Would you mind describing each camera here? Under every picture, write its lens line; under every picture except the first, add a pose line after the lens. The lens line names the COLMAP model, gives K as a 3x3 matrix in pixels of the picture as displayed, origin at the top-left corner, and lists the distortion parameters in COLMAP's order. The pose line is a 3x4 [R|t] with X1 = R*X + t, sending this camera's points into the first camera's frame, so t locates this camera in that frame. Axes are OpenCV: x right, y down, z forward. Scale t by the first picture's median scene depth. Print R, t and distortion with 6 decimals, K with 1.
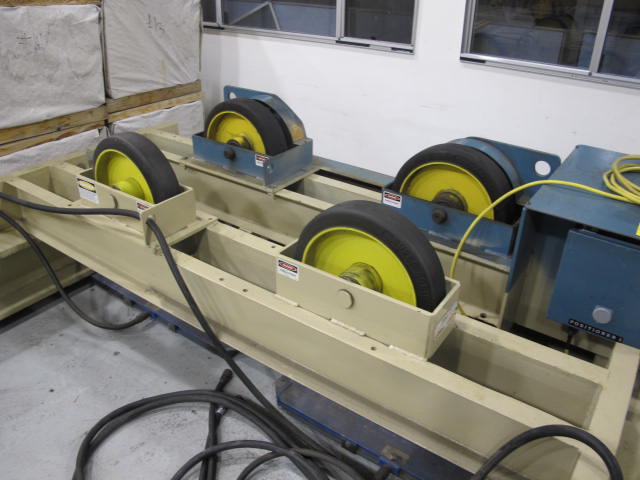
lens RADIAL K [[532.0, 0, 320.0], [0, 532.0, 240.0], [0, 0, 1]] dist [-0.080499, 0.003719]
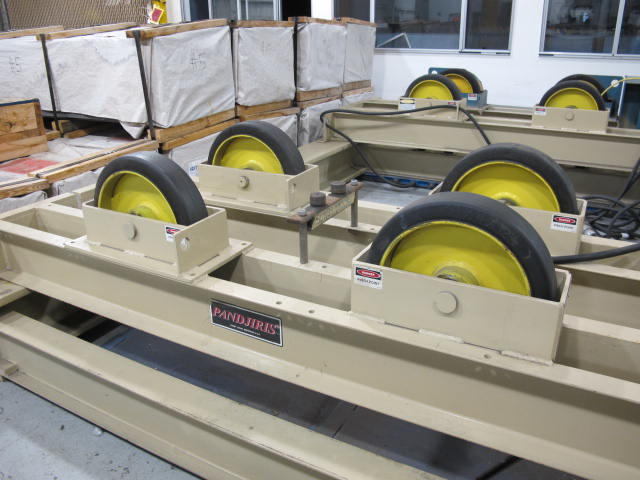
lens RADIAL K [[532.0, 0, 320.0], [0, 532.0, 240.0], [0, 0, 1]] dist [-0.080499, 0.003719]
pose [[0.992957, -0.066032, 0.098369, -0.680603], [0.077559, 0.989935, -0.118377, 0.429967], [-0.089562, 0.125173, 0.988084, -0.617400]]
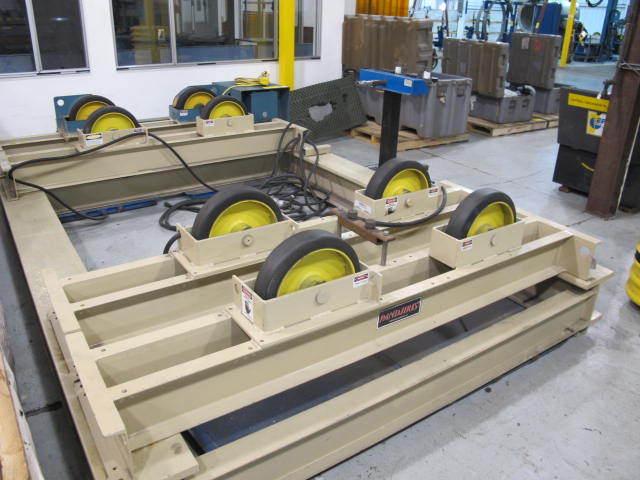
lens RADIAL K [[532.0, 0, 320.0], [0, 532.0, 240.0], [0, 0, 1]] dist [-0.080499, 0.003719]
pose [[0.344231, -0.389660, 0.854207, -1.371836], [0.439432, 0.870873, 0.220179, 0.126320], [-0.829701, 0.299574, 0.471011, -0.389565]]
